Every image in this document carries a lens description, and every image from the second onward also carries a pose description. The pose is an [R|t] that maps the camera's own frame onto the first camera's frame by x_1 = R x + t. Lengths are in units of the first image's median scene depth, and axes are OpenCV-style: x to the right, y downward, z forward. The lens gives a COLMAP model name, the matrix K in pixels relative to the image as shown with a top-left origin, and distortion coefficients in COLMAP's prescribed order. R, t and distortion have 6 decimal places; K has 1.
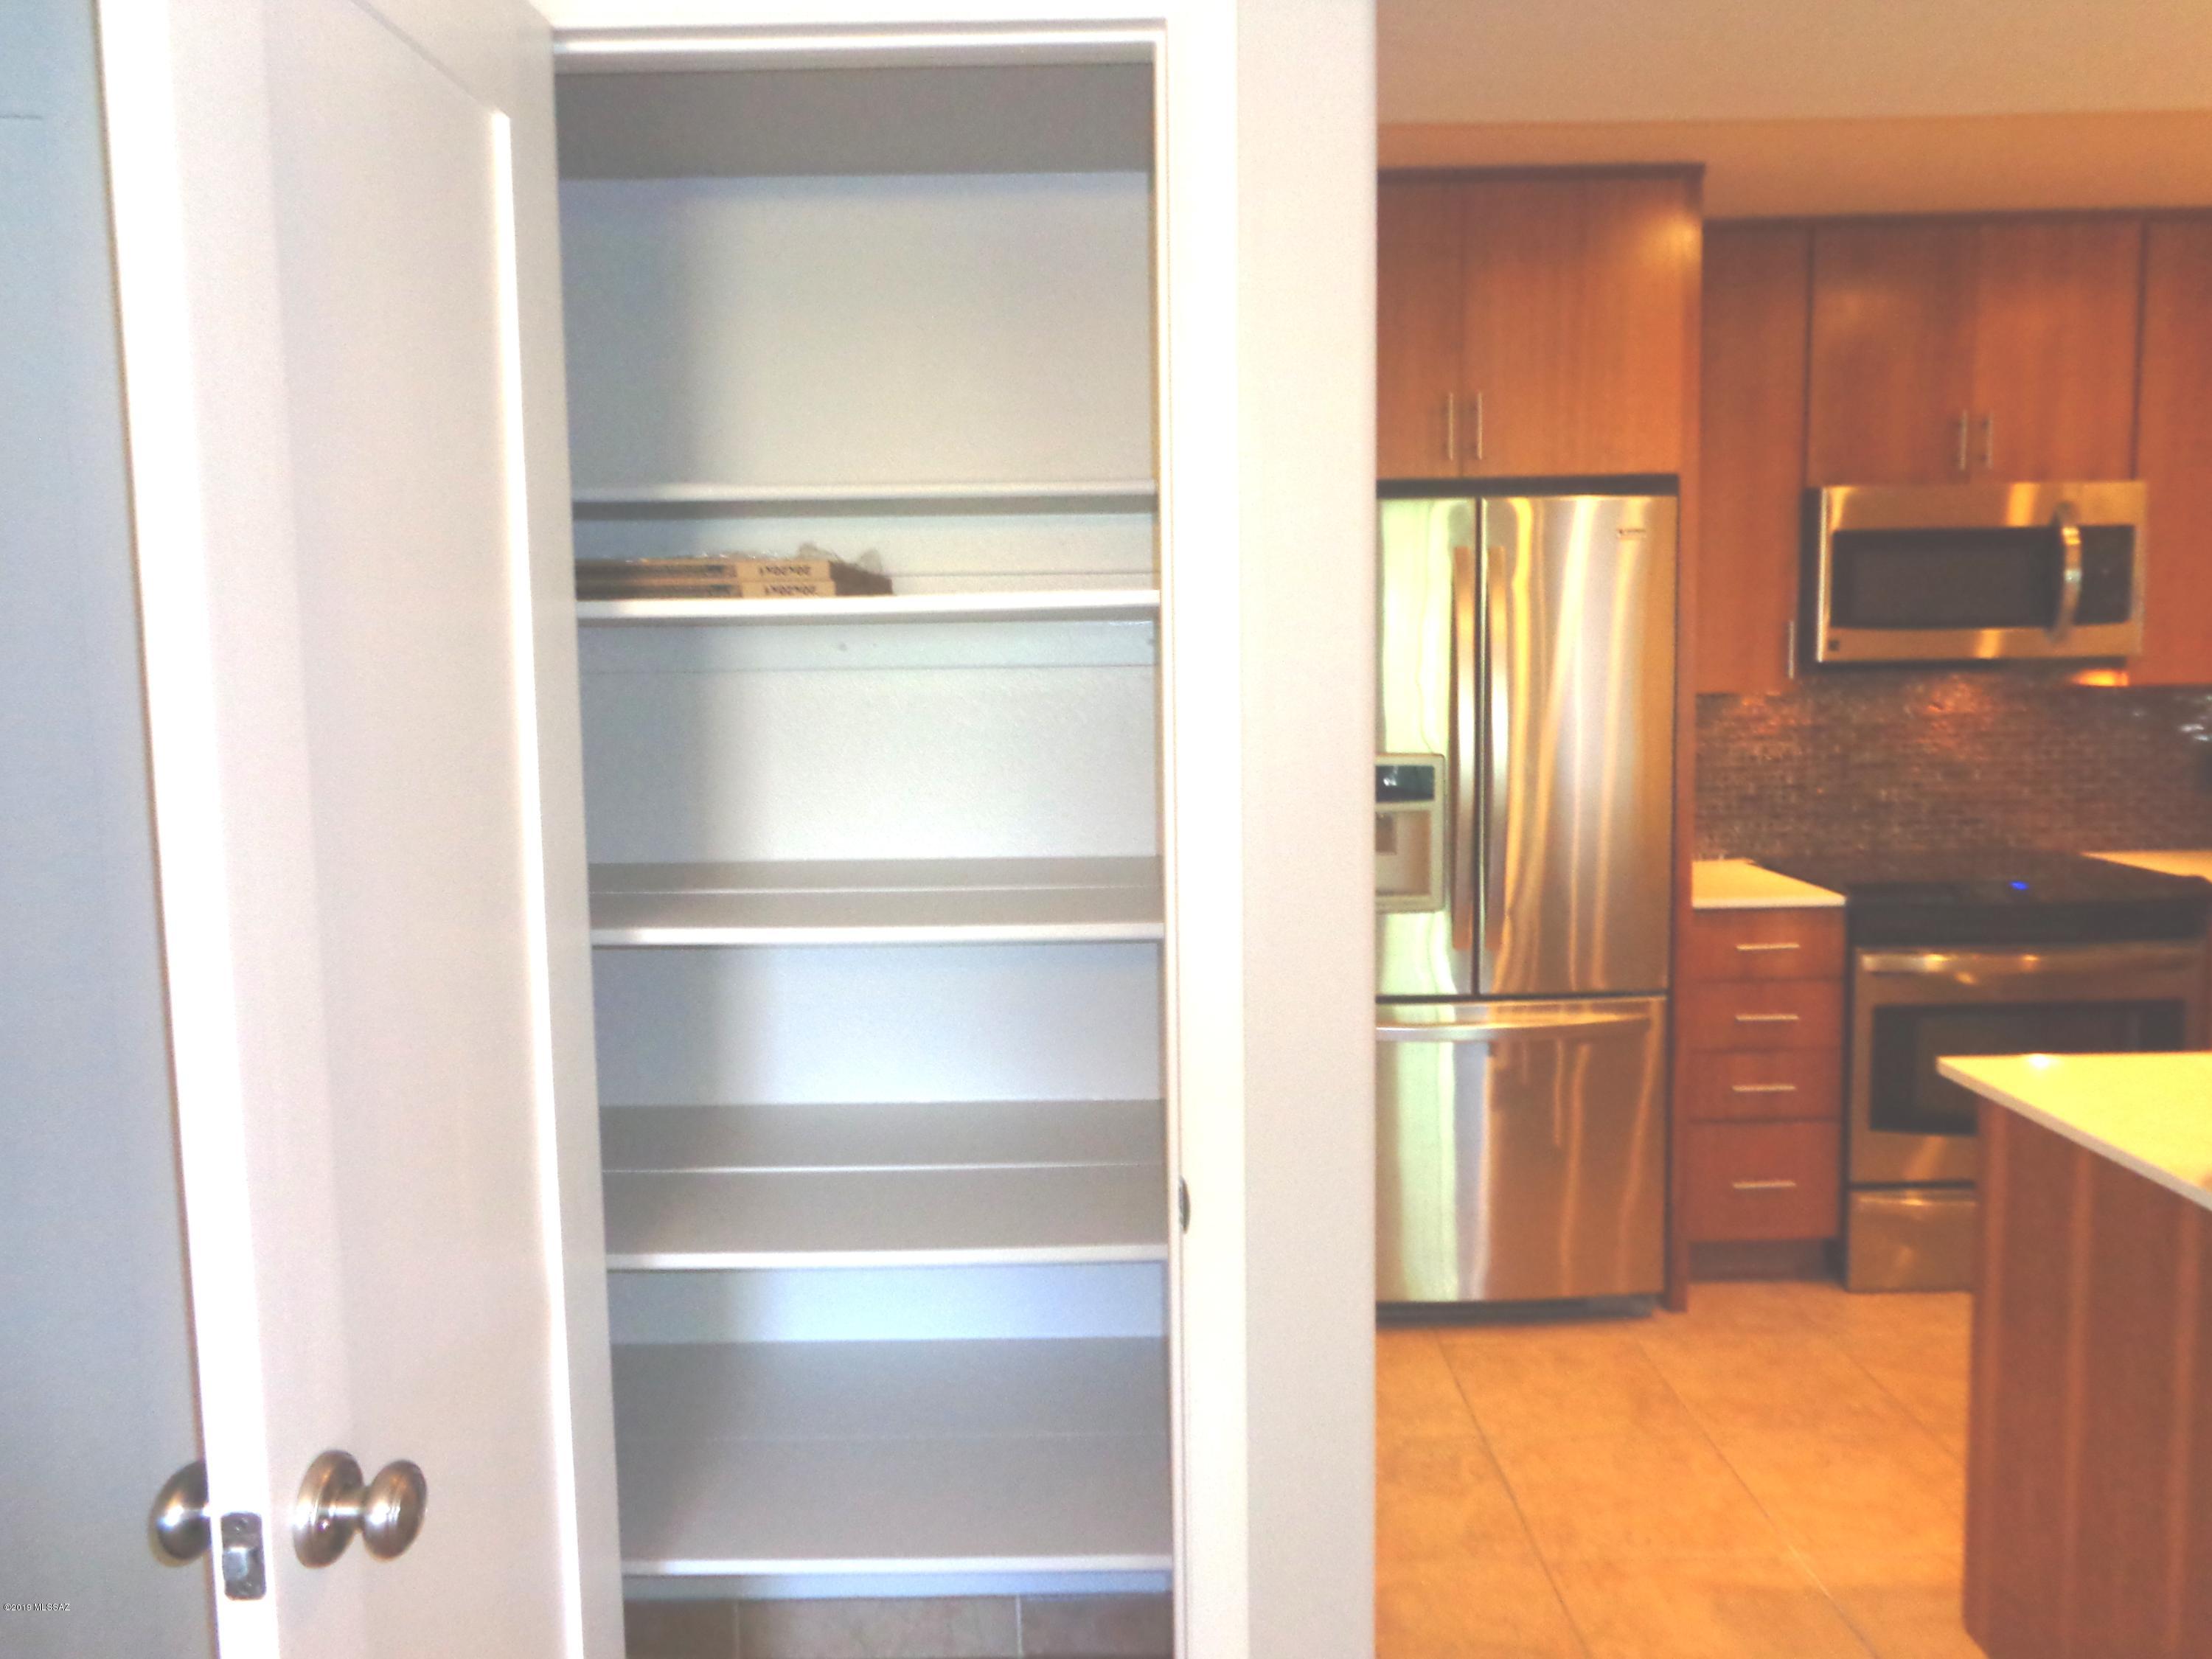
lens RADIAL K [[1667.6, 0, 1106.0], [0, 1667.6, 829.5], [0, 0, 1]] dist [-0.001003, 0.007966]
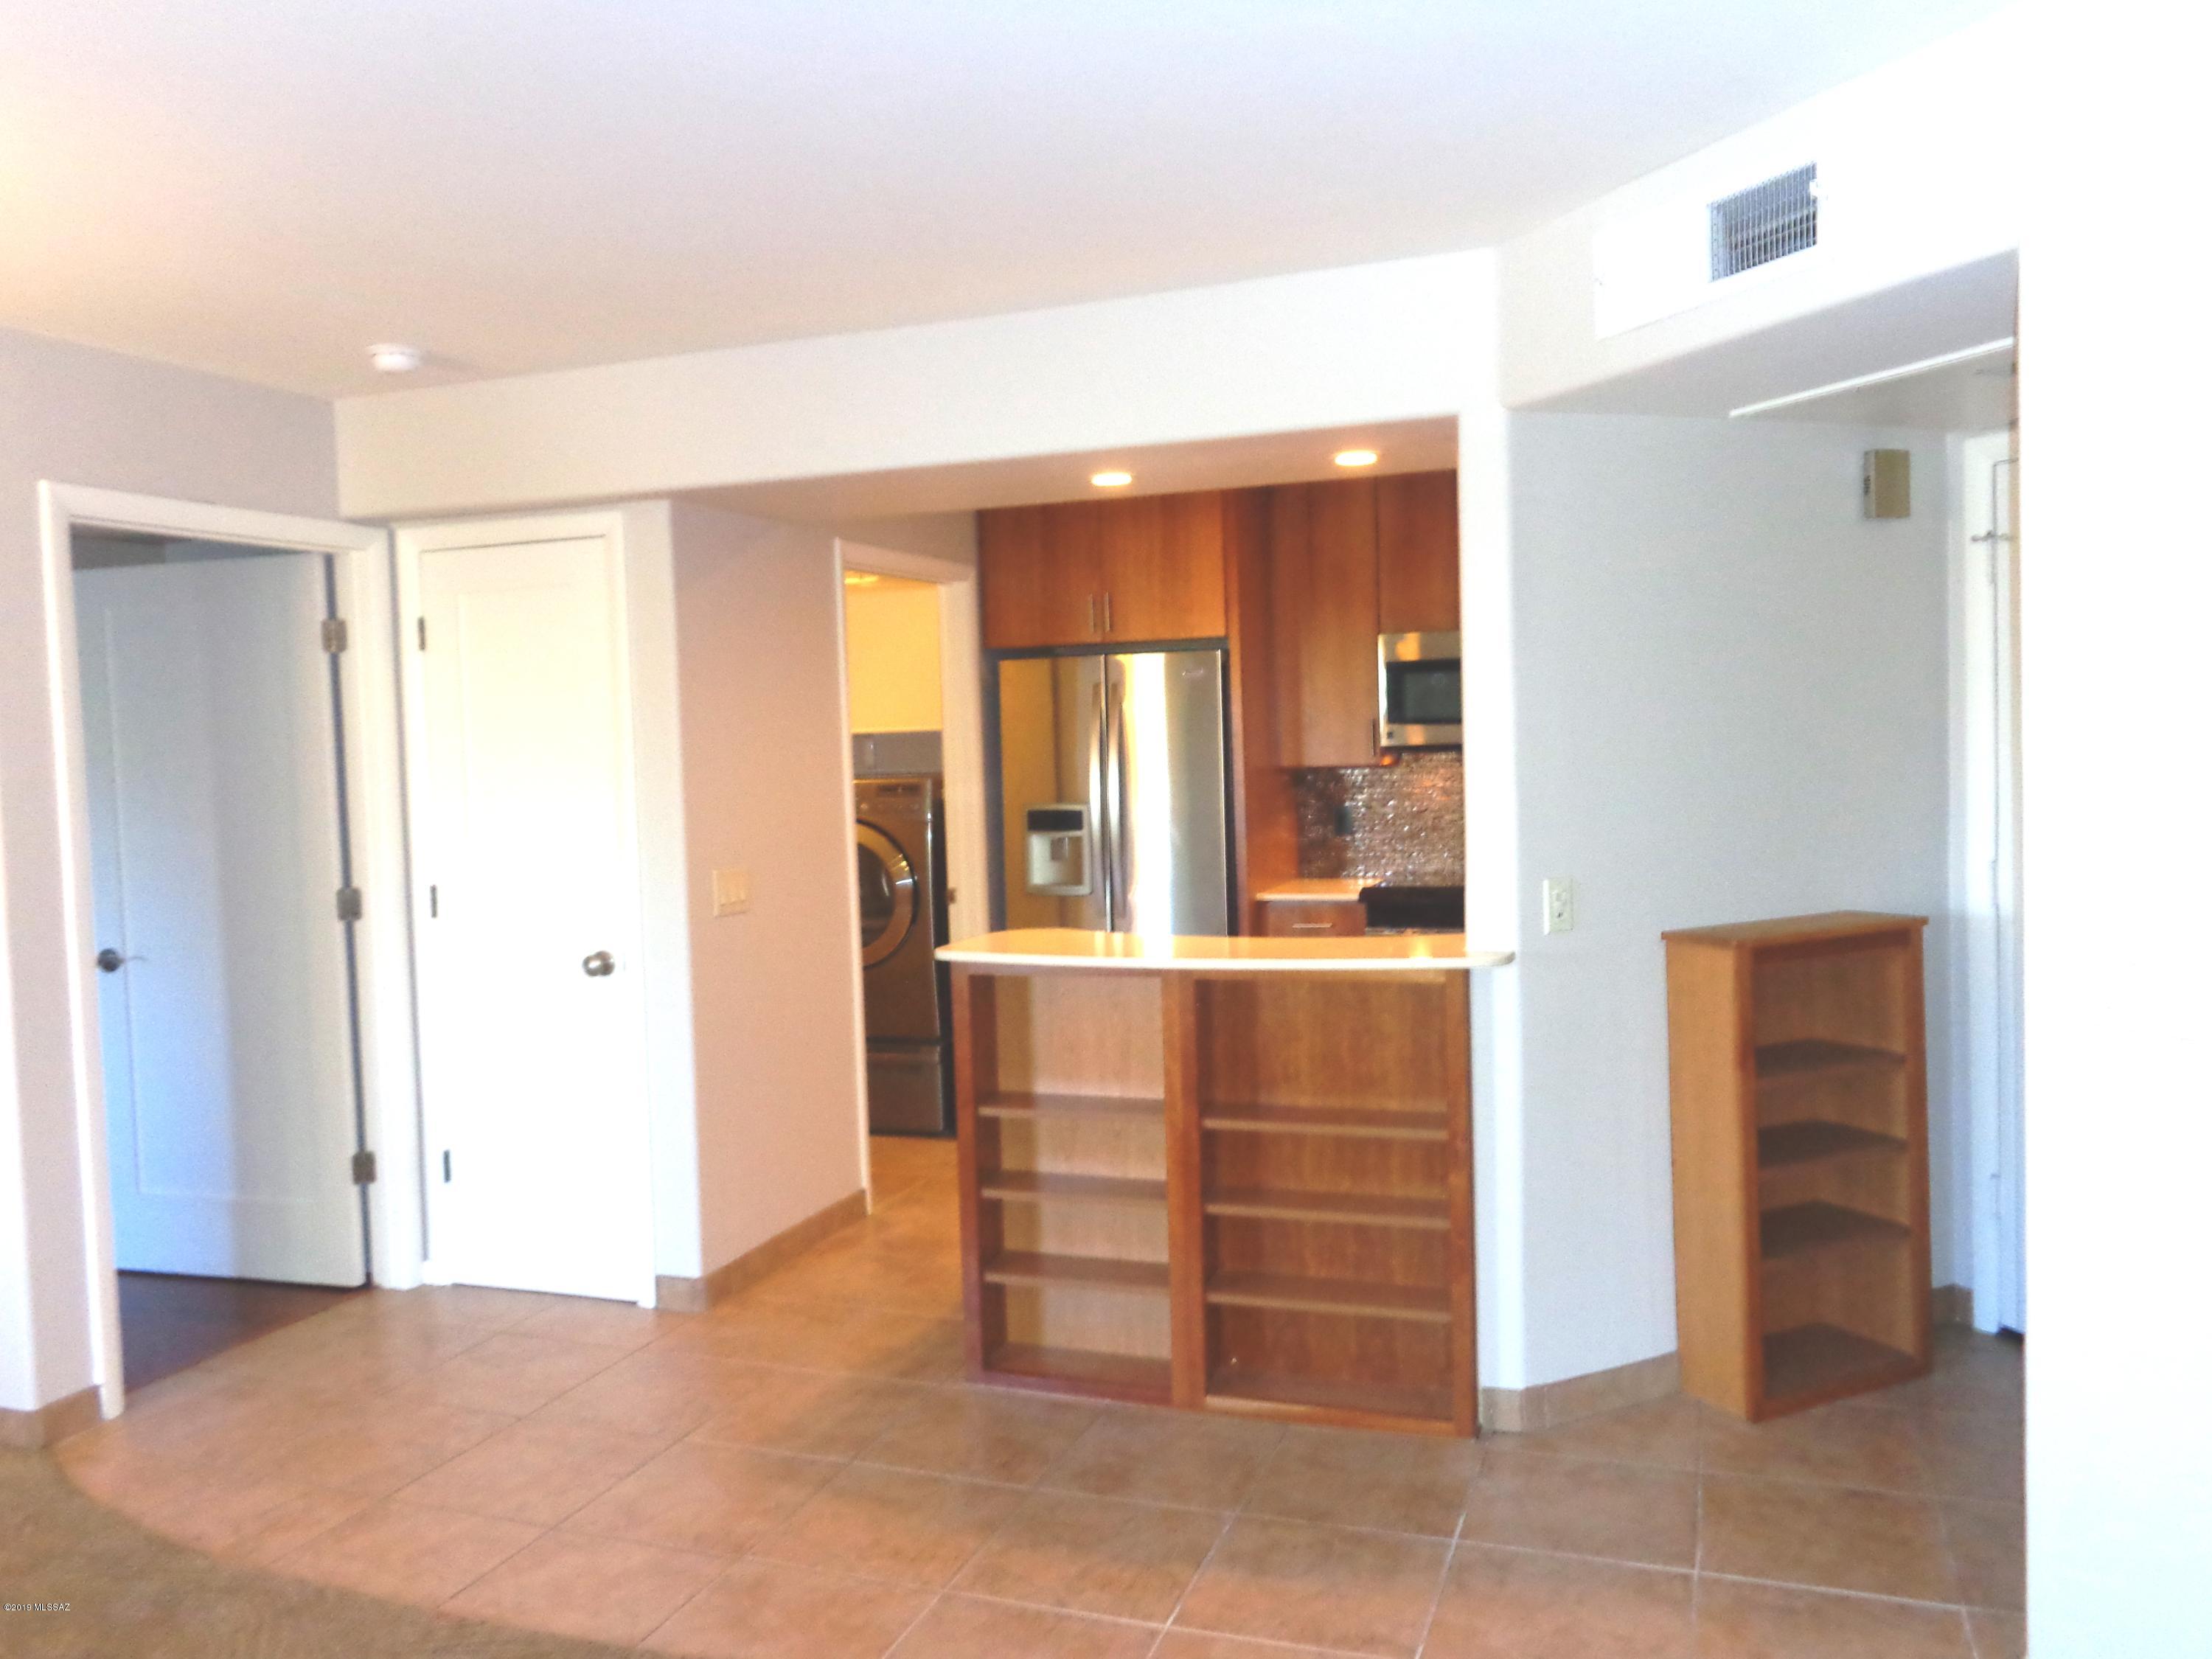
lens RADIAL K [[1667.6, 0, 1106.0], [0, 1667.6, 829.5], [0, 0, 1]] dist [-0.001003, 0.007966]
pose [[0.941117, 0.008261, -0.337980, 0.724396], [-0.020675, 0.999237, -0.033146, 0.034135], [0.337448, 0.038182, 0.940569, -0.548645]]
